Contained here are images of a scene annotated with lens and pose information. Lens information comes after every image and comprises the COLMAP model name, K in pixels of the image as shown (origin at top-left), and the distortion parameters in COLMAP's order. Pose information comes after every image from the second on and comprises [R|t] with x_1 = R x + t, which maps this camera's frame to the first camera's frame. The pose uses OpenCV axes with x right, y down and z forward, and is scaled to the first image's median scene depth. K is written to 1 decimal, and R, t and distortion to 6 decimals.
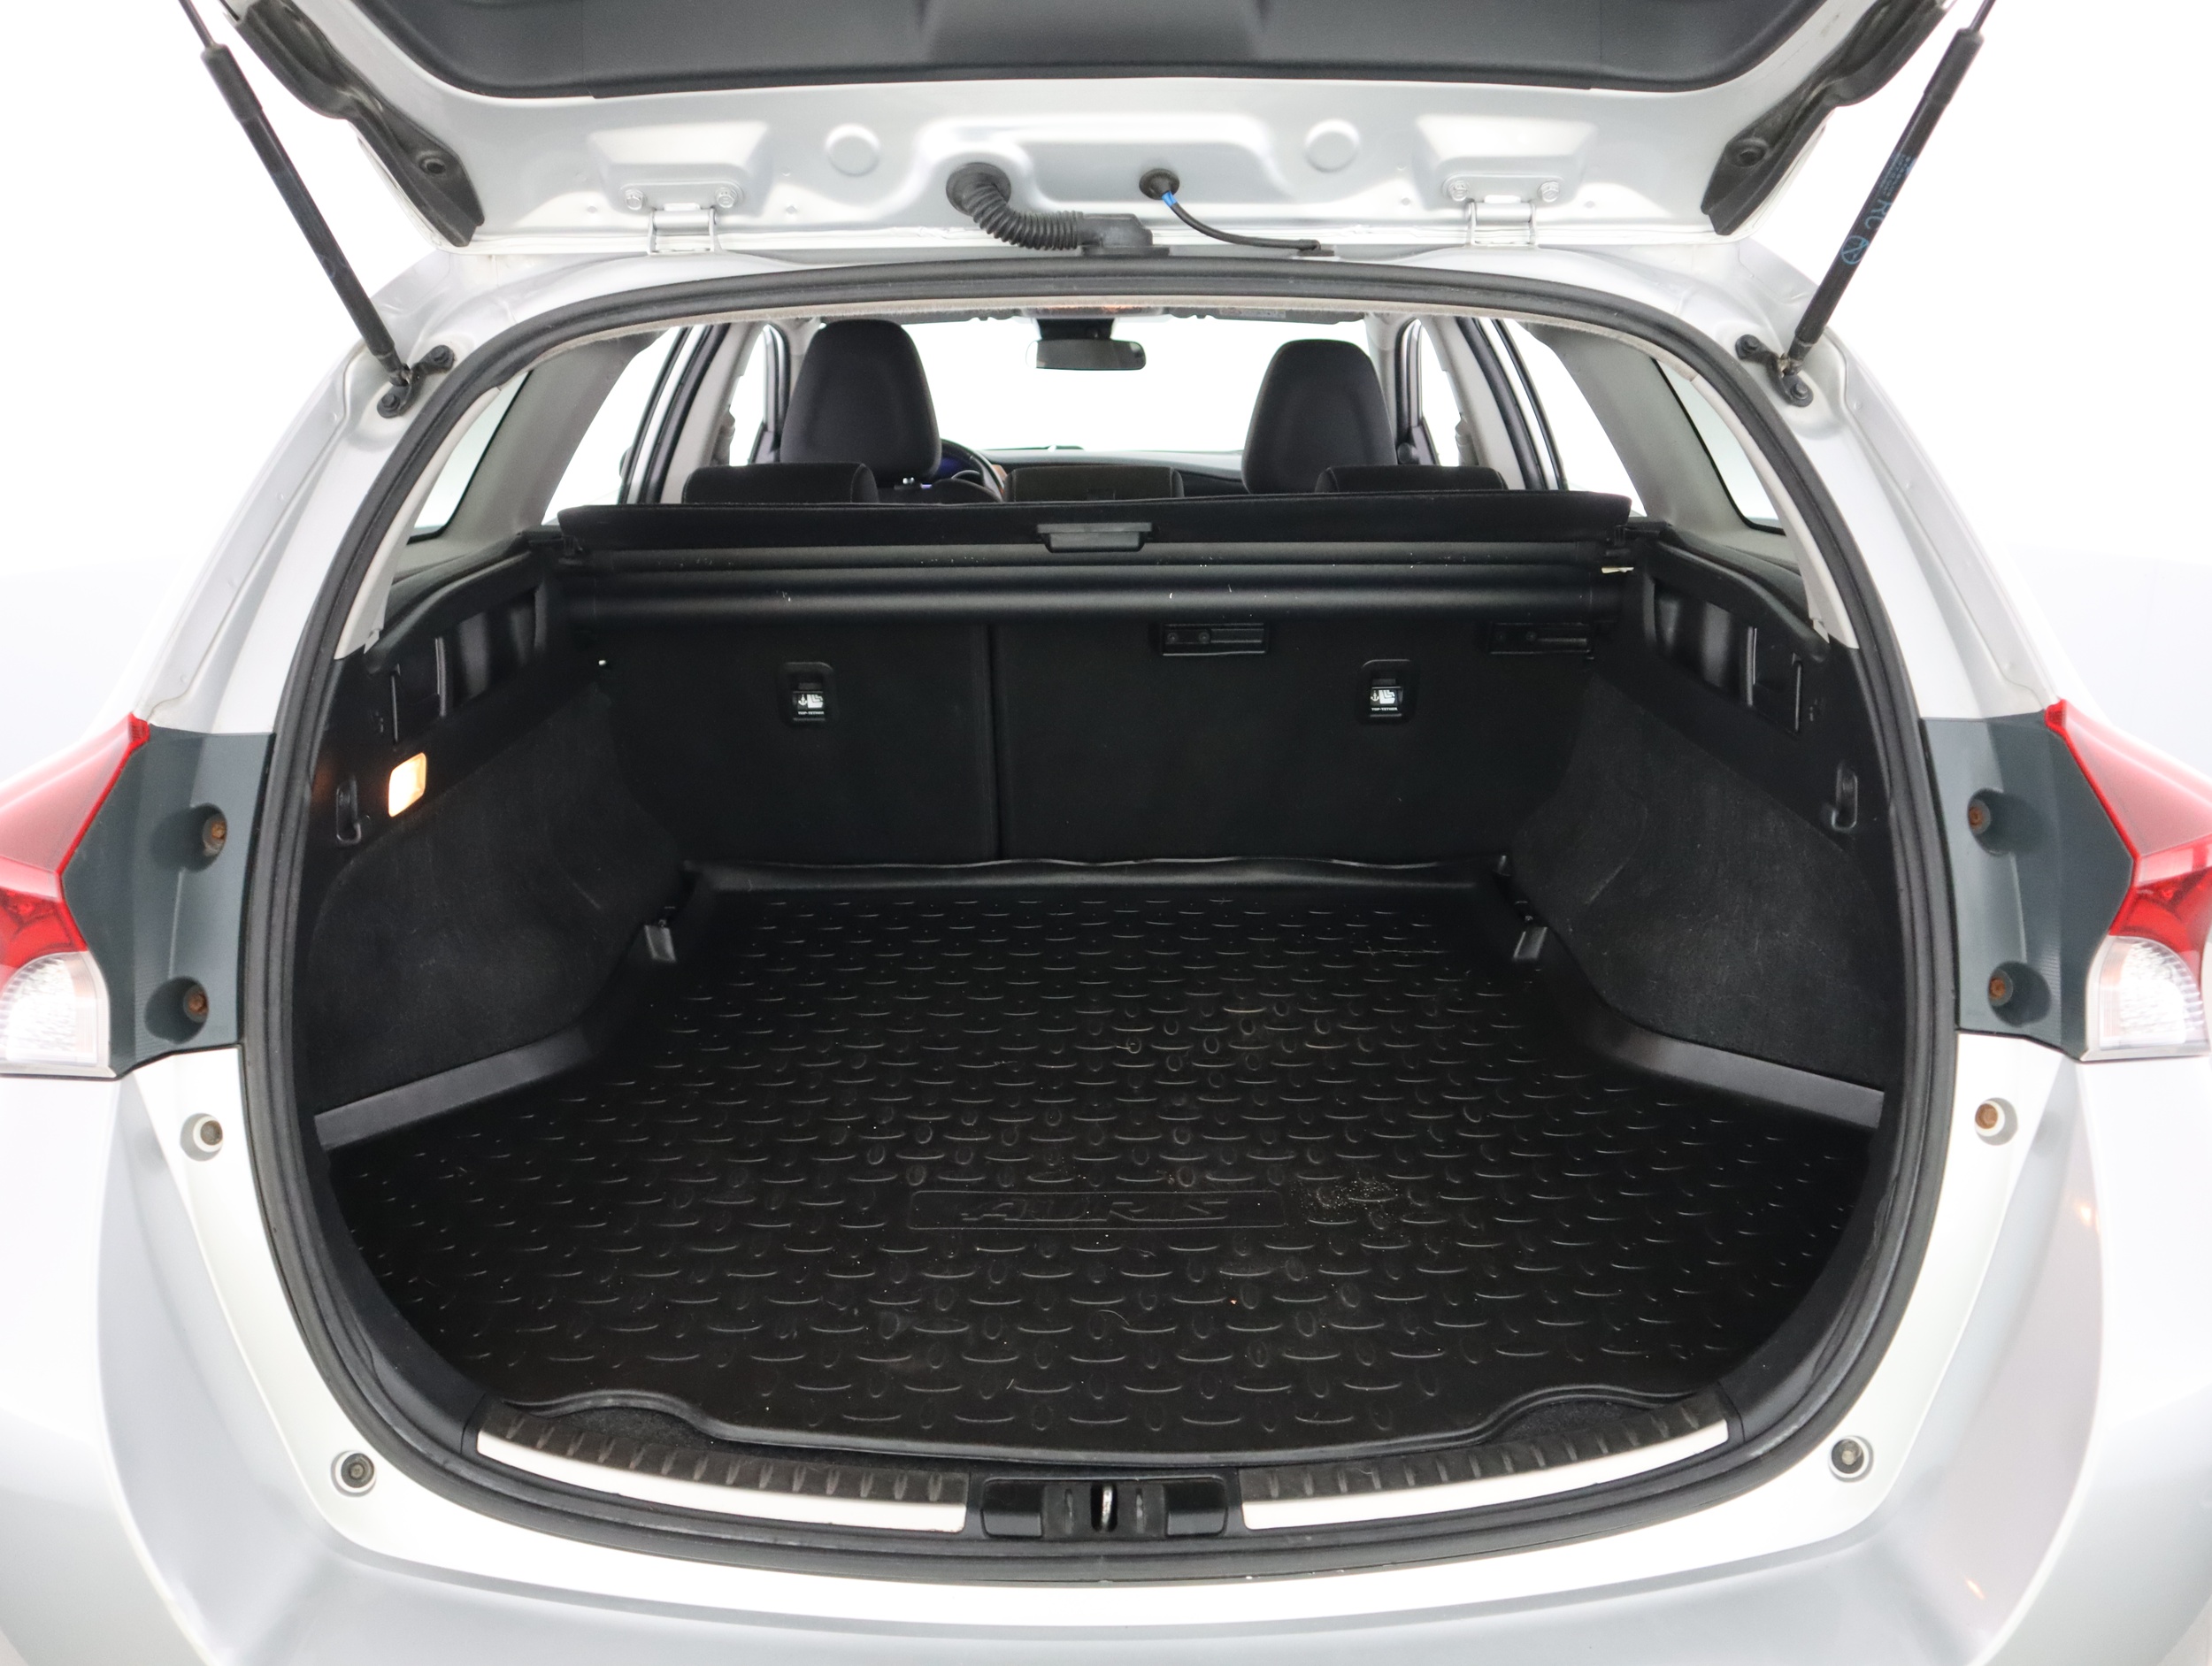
lens RADIAL K [[1765.9, 0, 1106.0], [0, 1765.9, 833.0], [0, 0, 1]] dist [-0.136763, 0.086266]
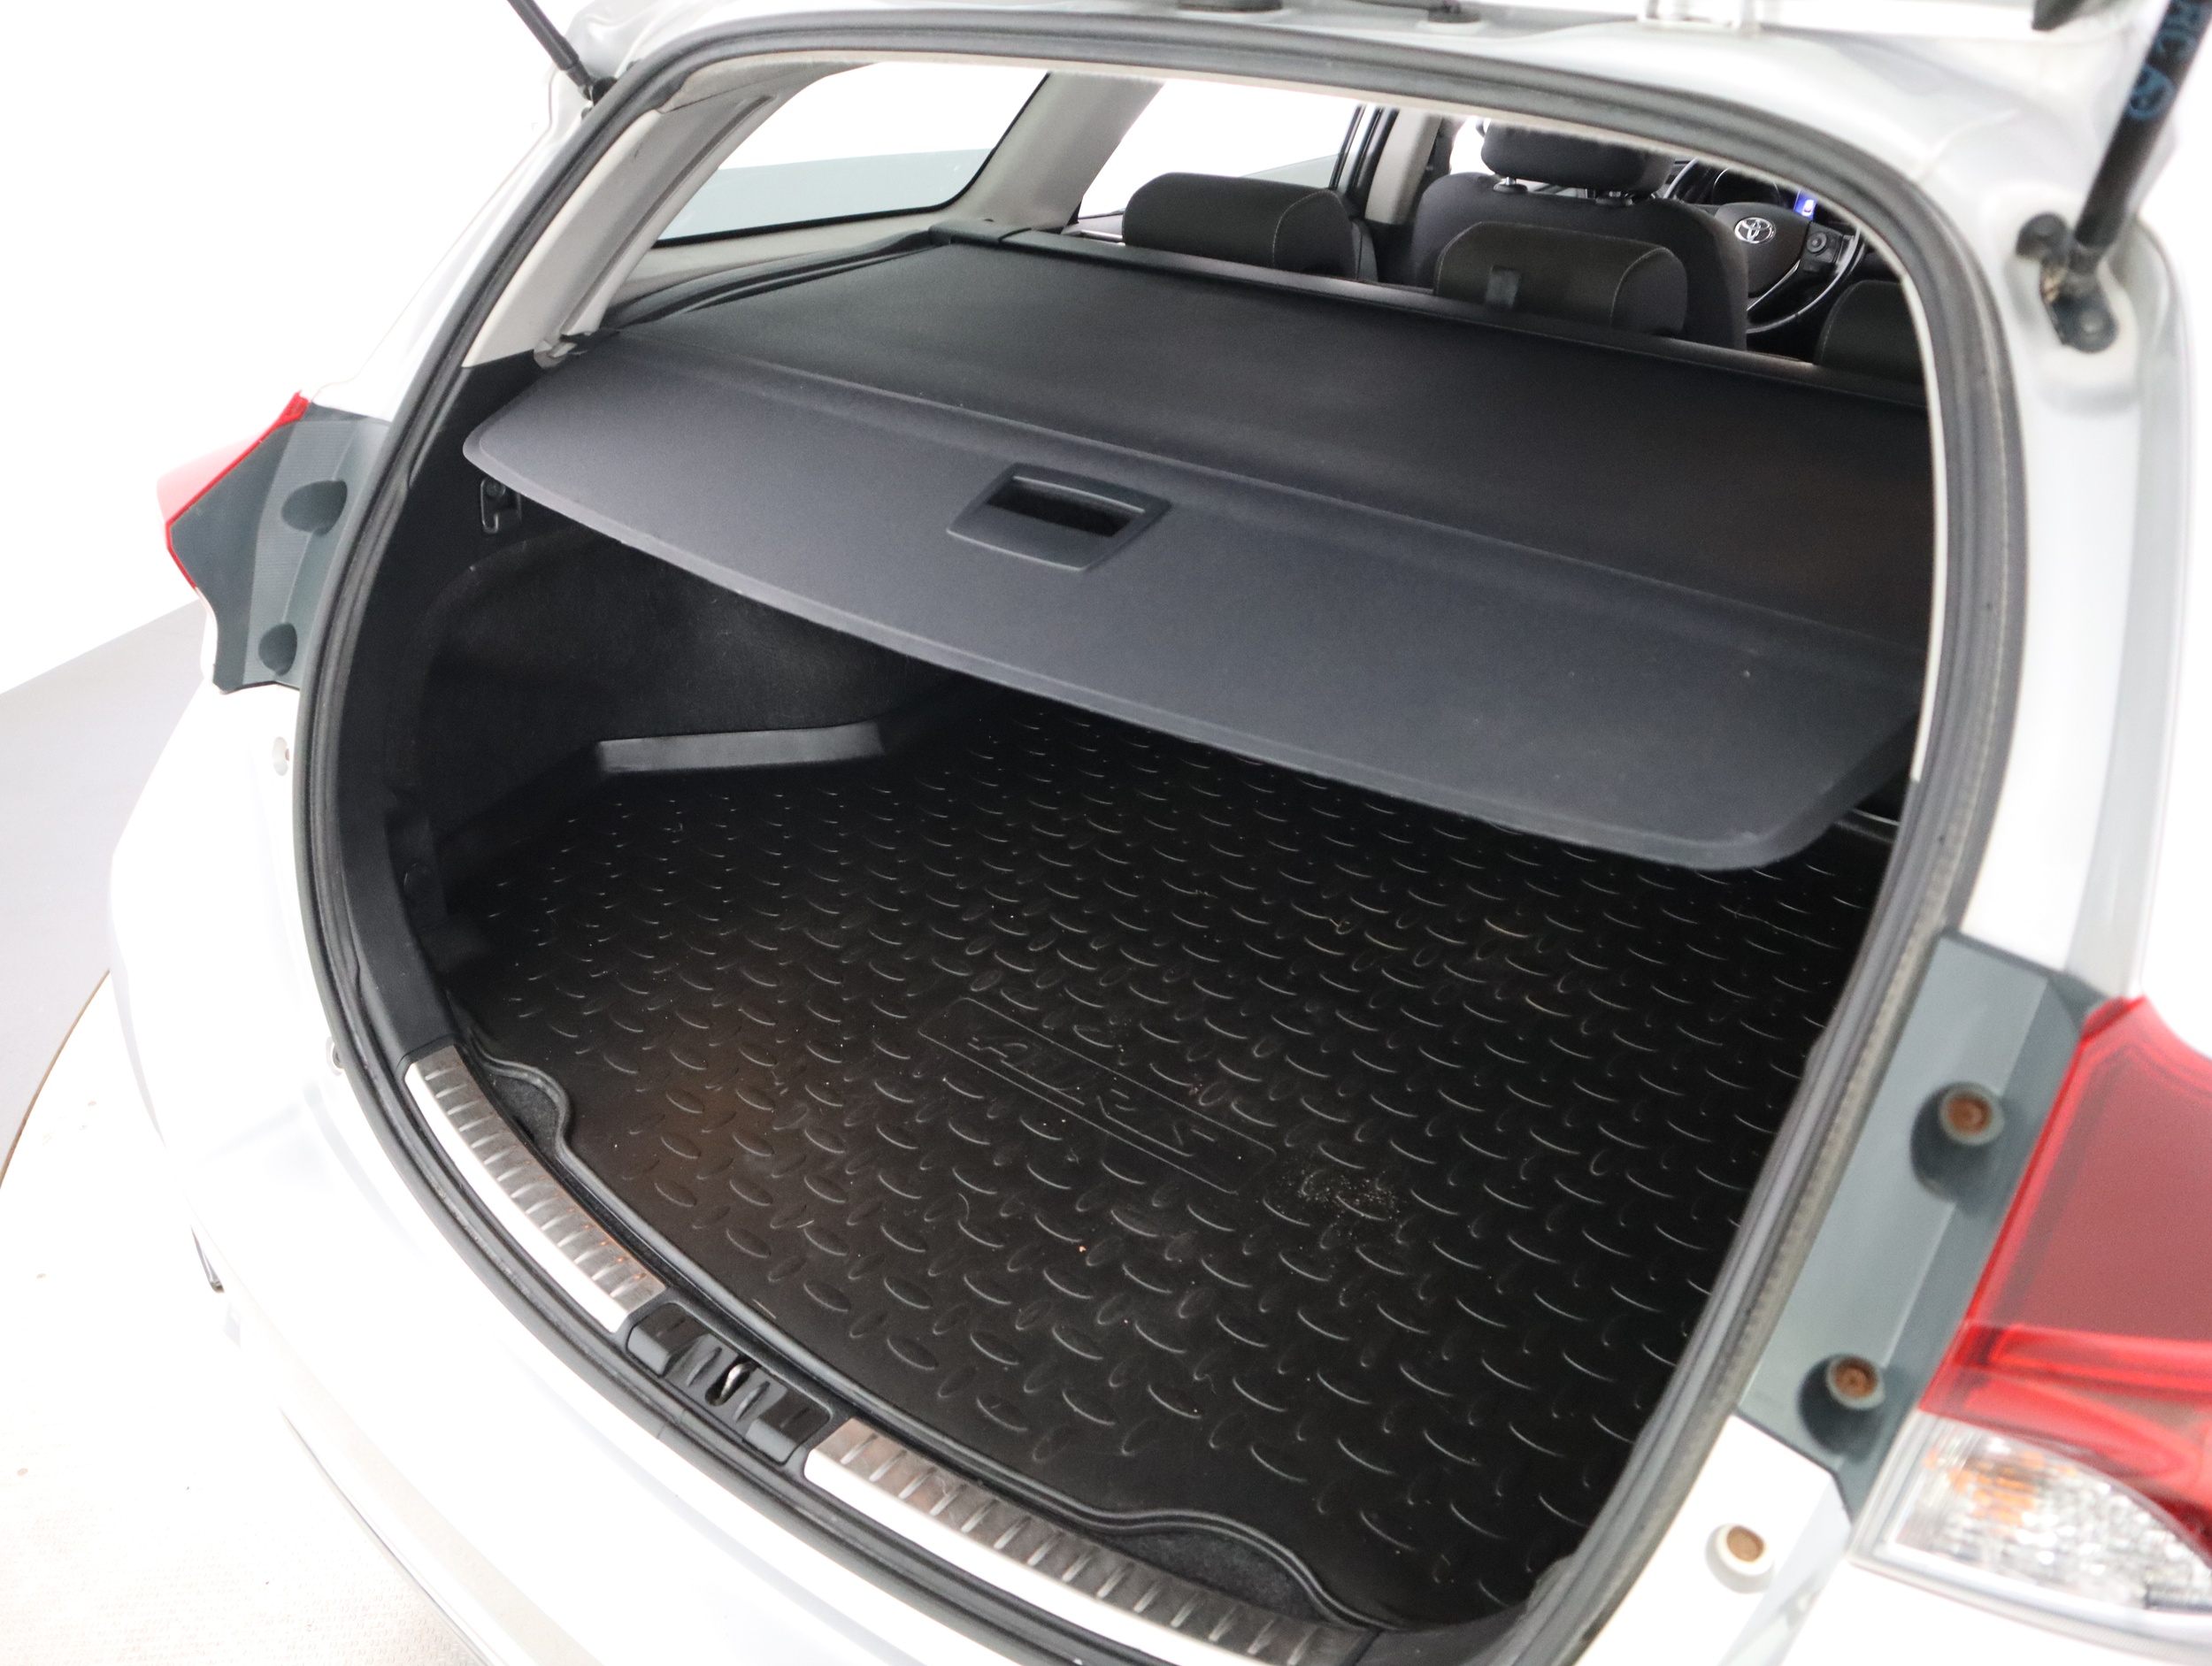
lens RADIAL K [[1765.9, 0, 1106.0], [0, 1765.9, 833.0], [0, 0, 1]] dist [-0.136763, 0.086266]
pose [[0.774905, 0.322545, -0.543587, 0.553884], [-0.196228, 0.940268, 0.278191, -0.205601], [0.600847, -0.108905, 0.791911, 0.345921]]
